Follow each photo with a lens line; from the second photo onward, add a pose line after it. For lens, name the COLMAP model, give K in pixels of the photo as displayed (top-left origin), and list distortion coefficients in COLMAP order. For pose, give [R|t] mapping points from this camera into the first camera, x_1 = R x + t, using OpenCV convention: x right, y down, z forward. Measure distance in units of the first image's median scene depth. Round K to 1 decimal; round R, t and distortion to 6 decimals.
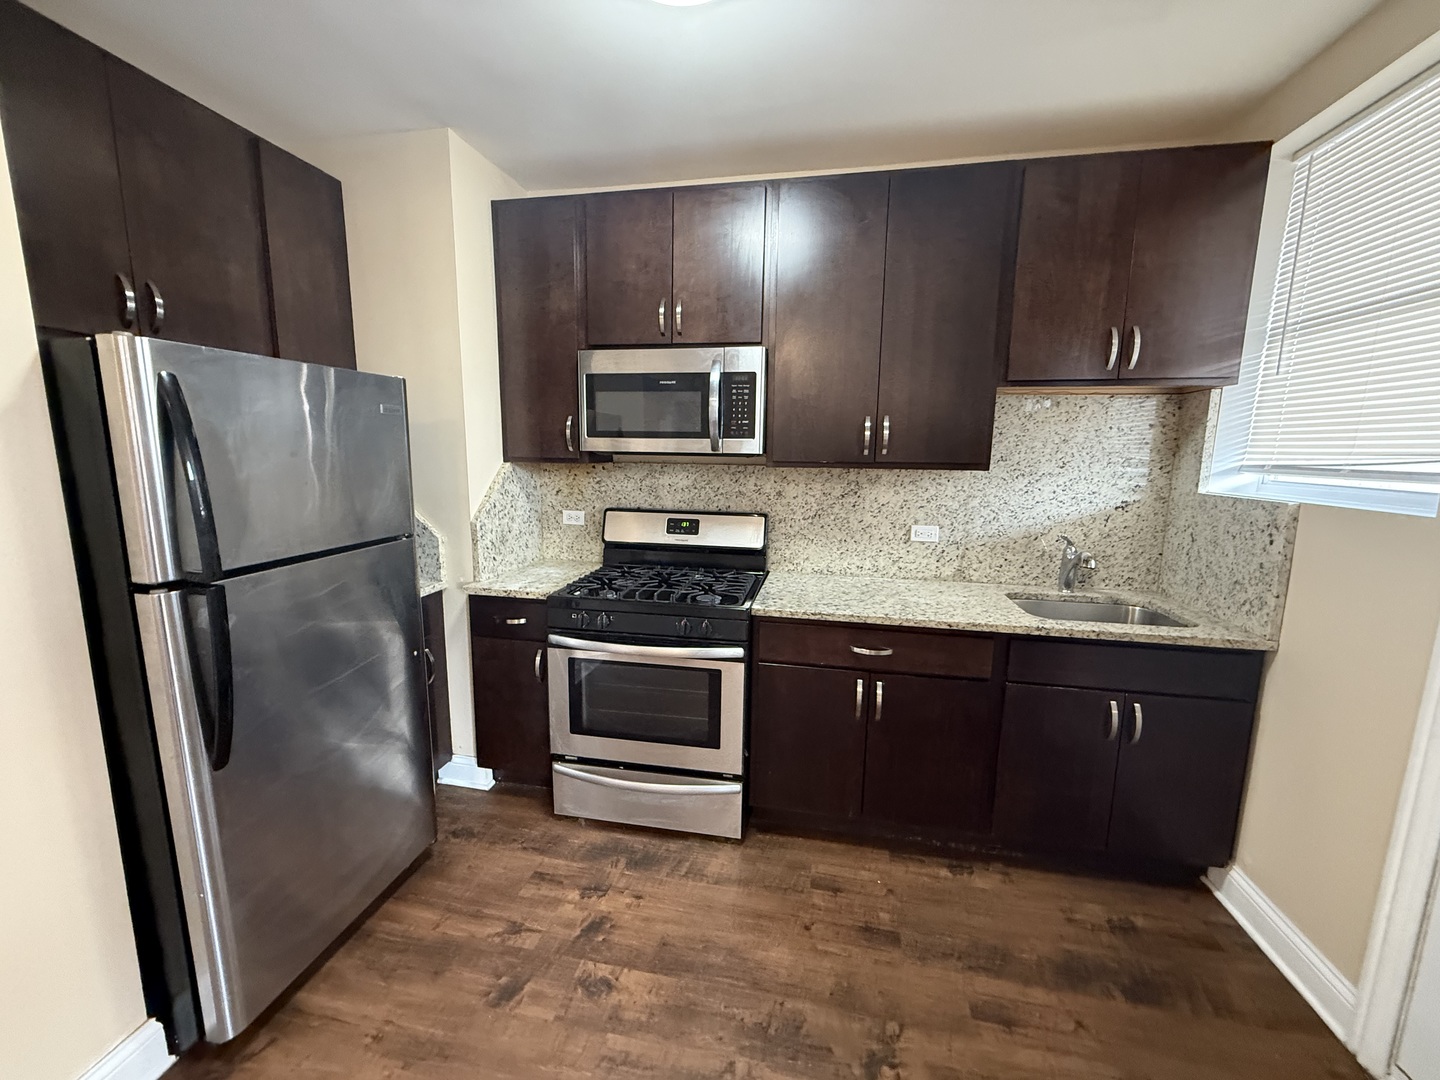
lens RADIAL K [[576.8, 0, 720.0], [0, 576.8, 540.0], [0, 0, 1]] dist [0.003346, 0.000235]
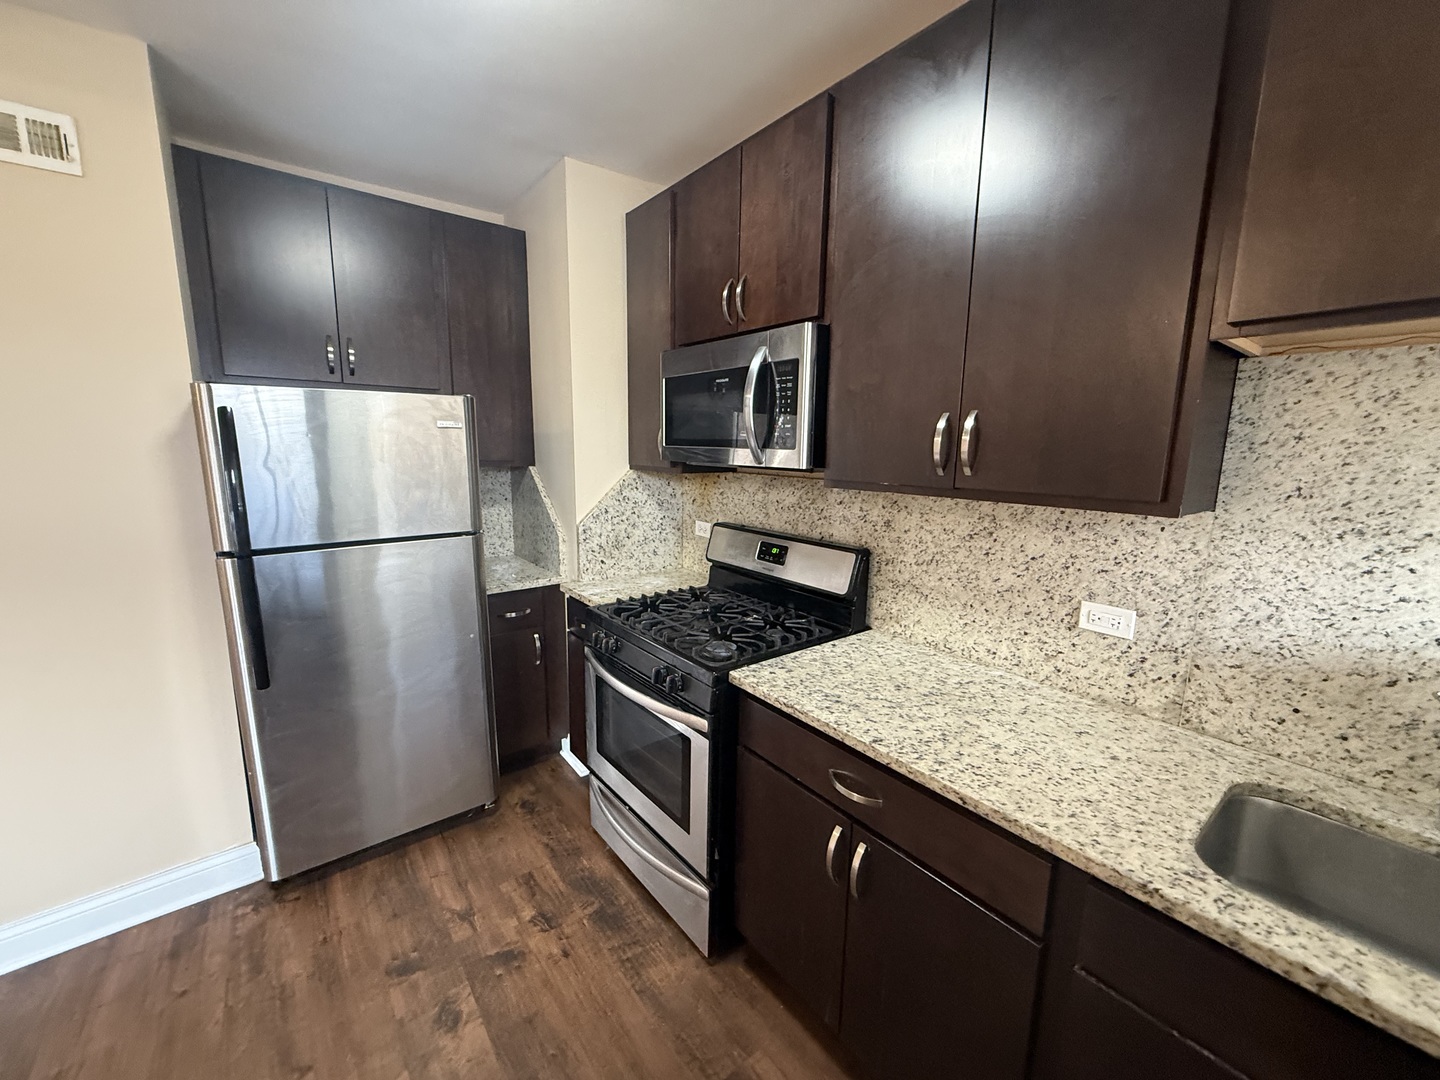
lens RADIAL K [[576.8, 0, 720.0], [0, 576.8, 540.0], [0, 0, 1]] dist [0.003346, 0.000235]
pose [[0.750944, 0.107638, -0.651535, 0.435451], [-0.106217, 0.993468, 0.041704, -0.071835], [0.651768, 0.037887, 0.757472, 0.342790]]
